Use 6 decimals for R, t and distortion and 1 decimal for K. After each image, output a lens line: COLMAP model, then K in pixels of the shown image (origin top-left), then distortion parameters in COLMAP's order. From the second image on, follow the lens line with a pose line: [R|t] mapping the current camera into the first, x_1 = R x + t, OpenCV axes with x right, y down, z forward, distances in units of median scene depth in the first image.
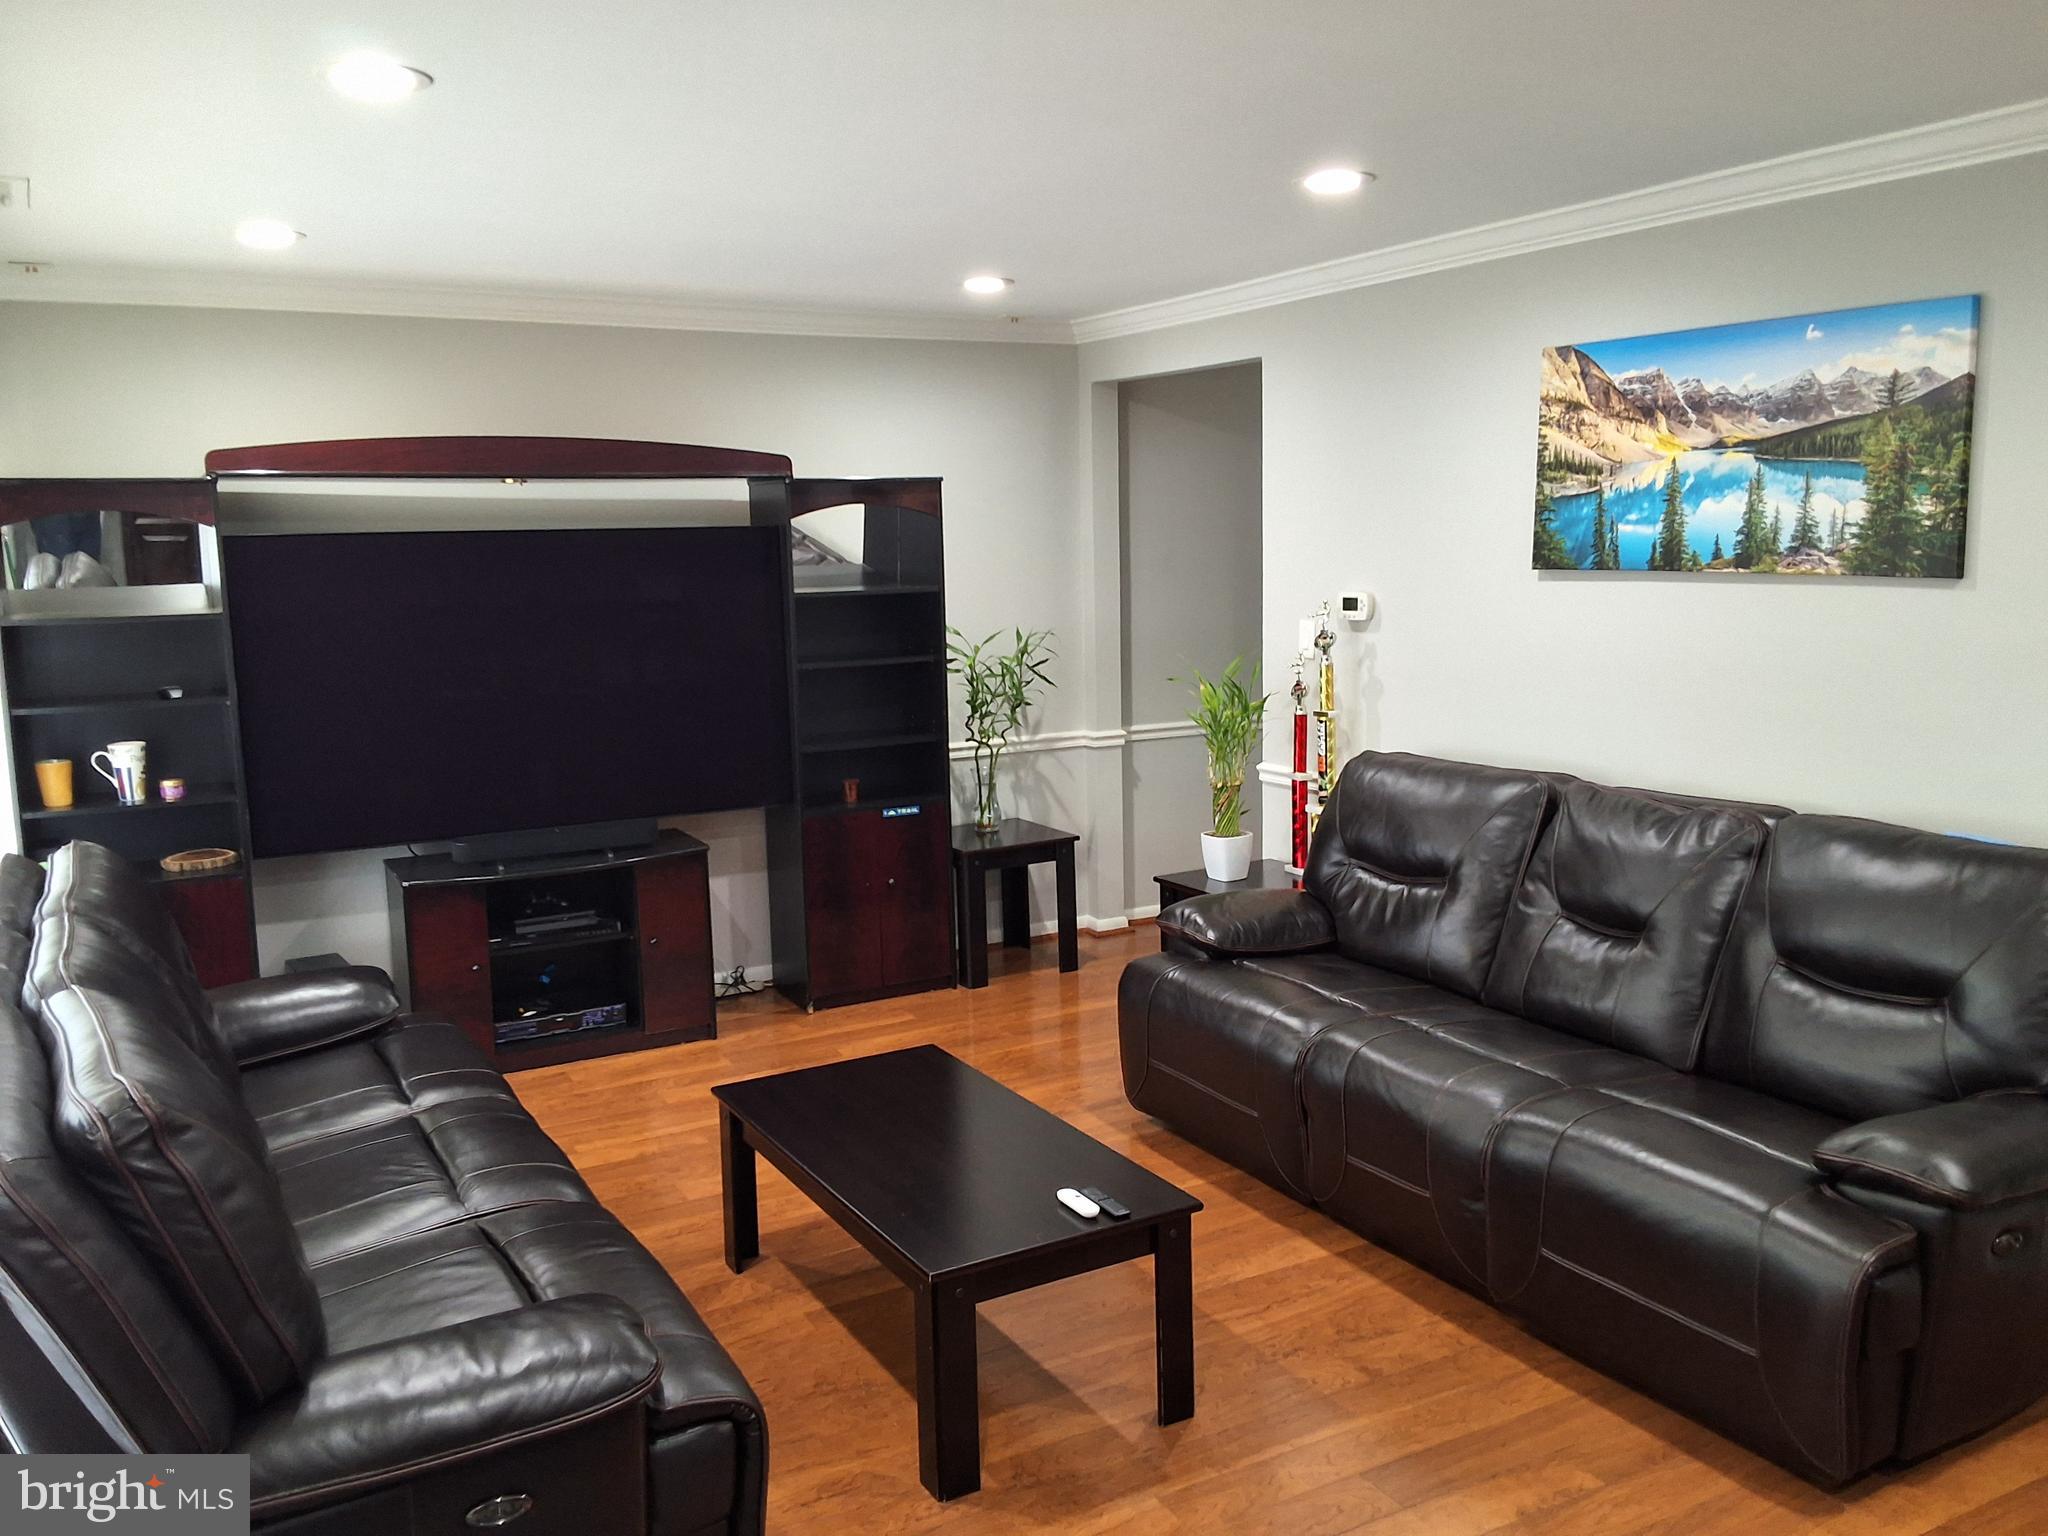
lens RADIAL K [[1671.3, 0, 1005.1], [0, 1671.3, 773.9], [0, 0, 1]] dist [0.143509, -0.241580]
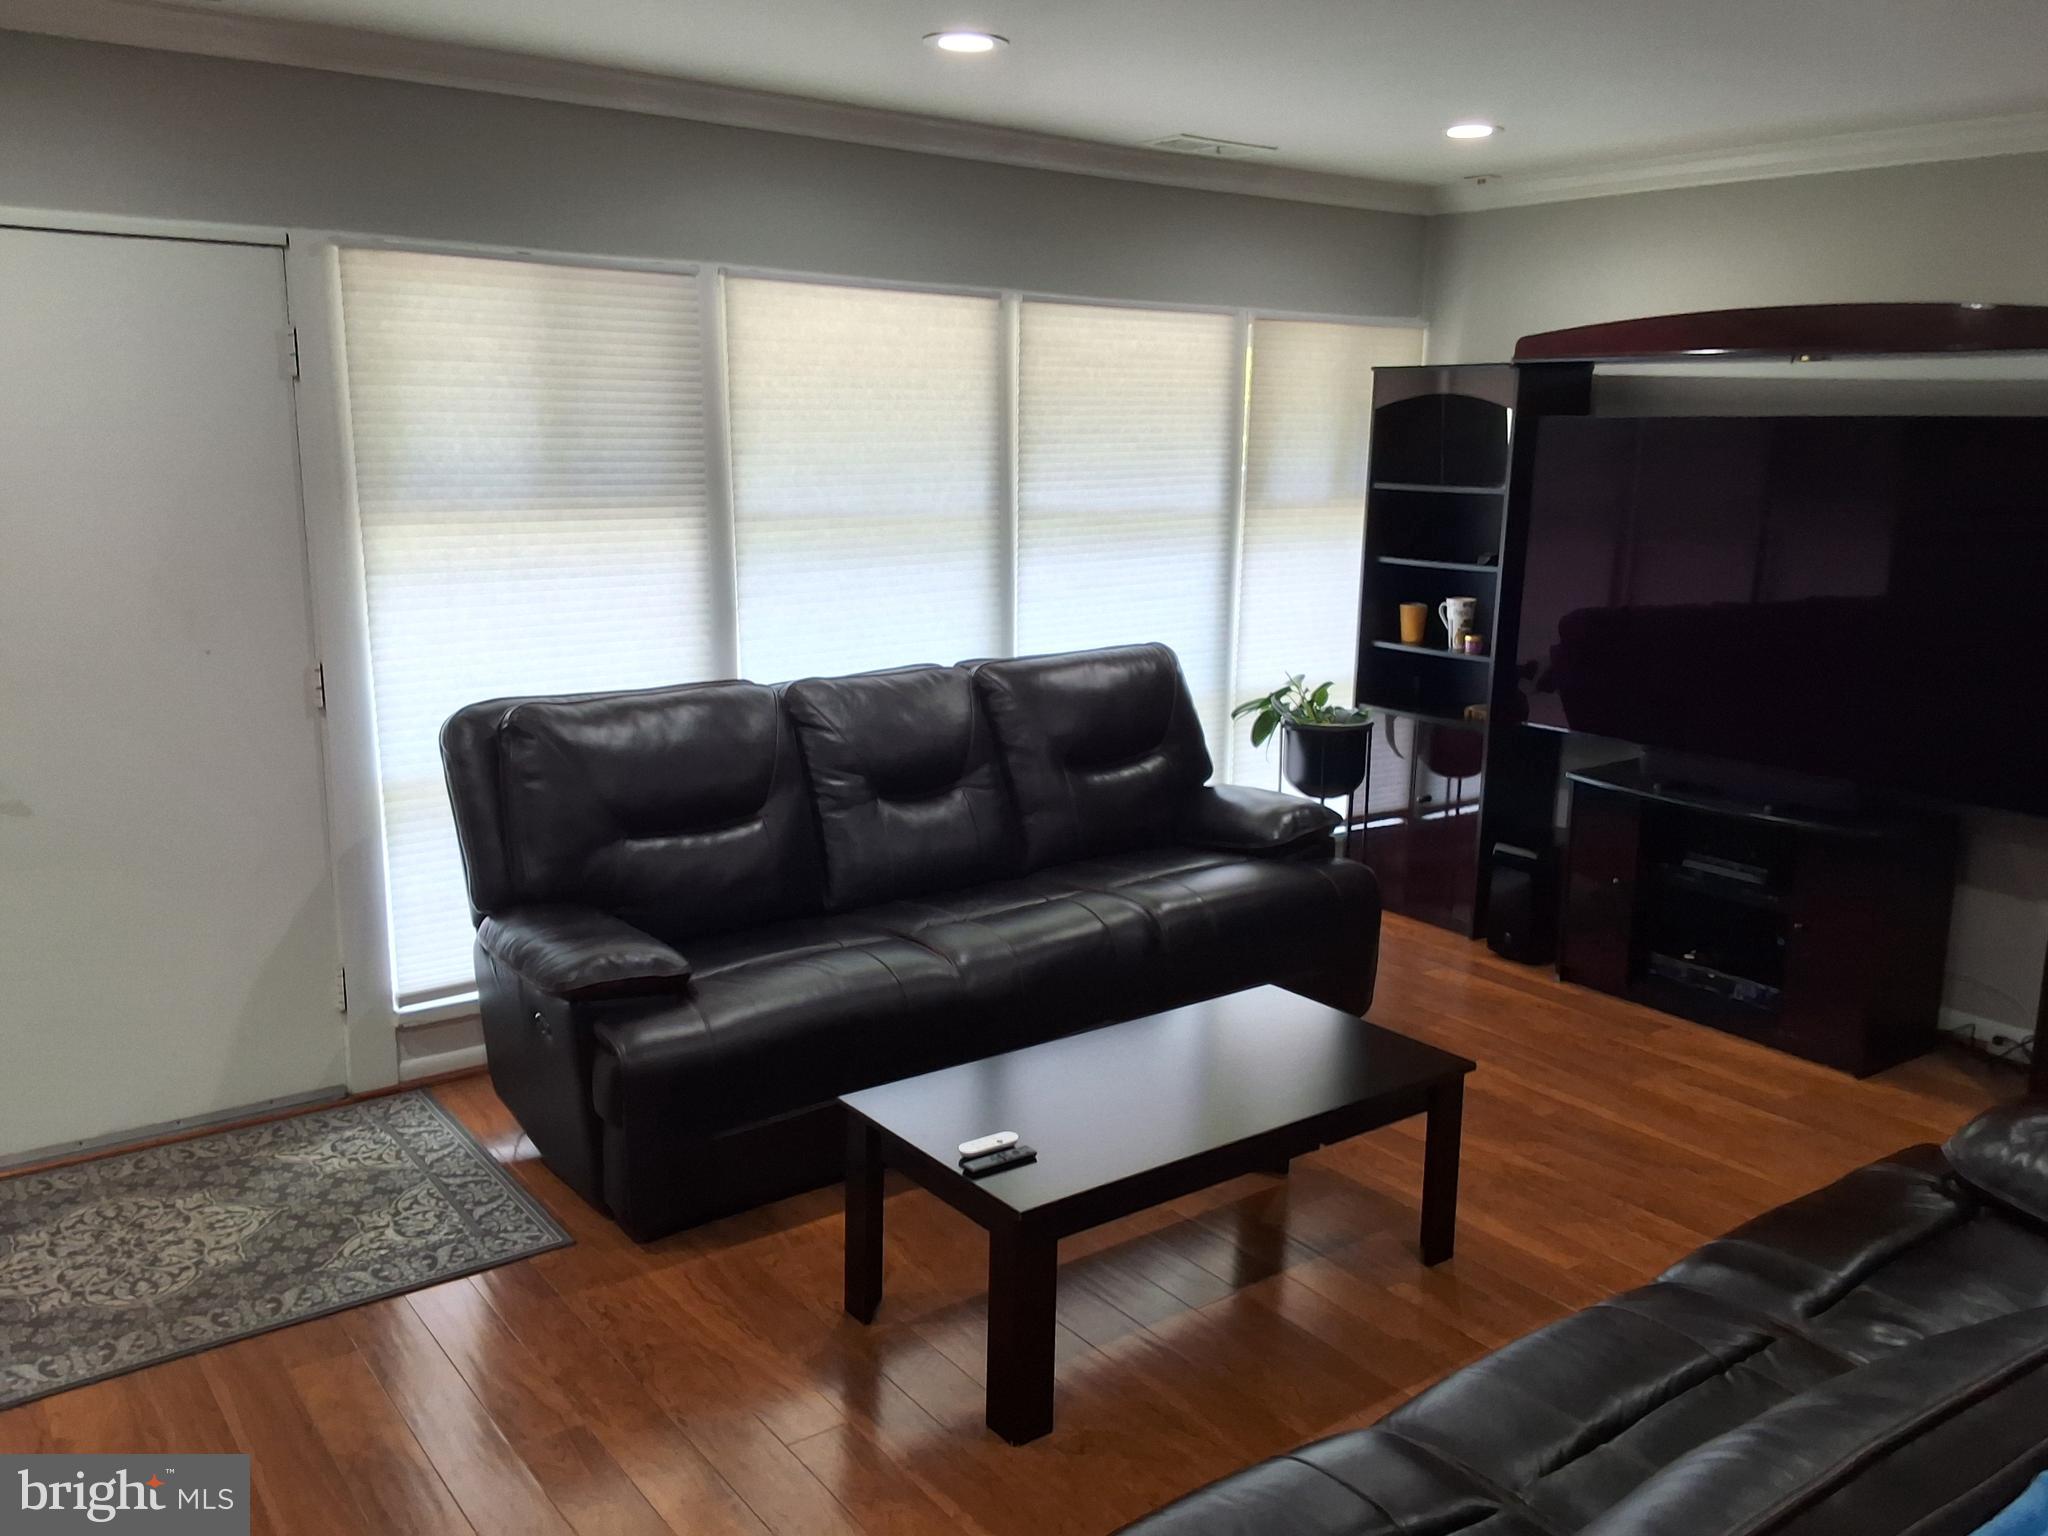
lens RADIAL K [[1671.3, 0, 1005.1], [0, 1671.3, 773.9], [0, 0, 1]] dist [0.143509, -0.241580]
pose [[0.125123, 0.224650, -0.966373, 0.535481], [-0.164795, 0.965203, 0.203041, -0.077938], [0.978359, 0.133848, 0.157790, 0.492321]]
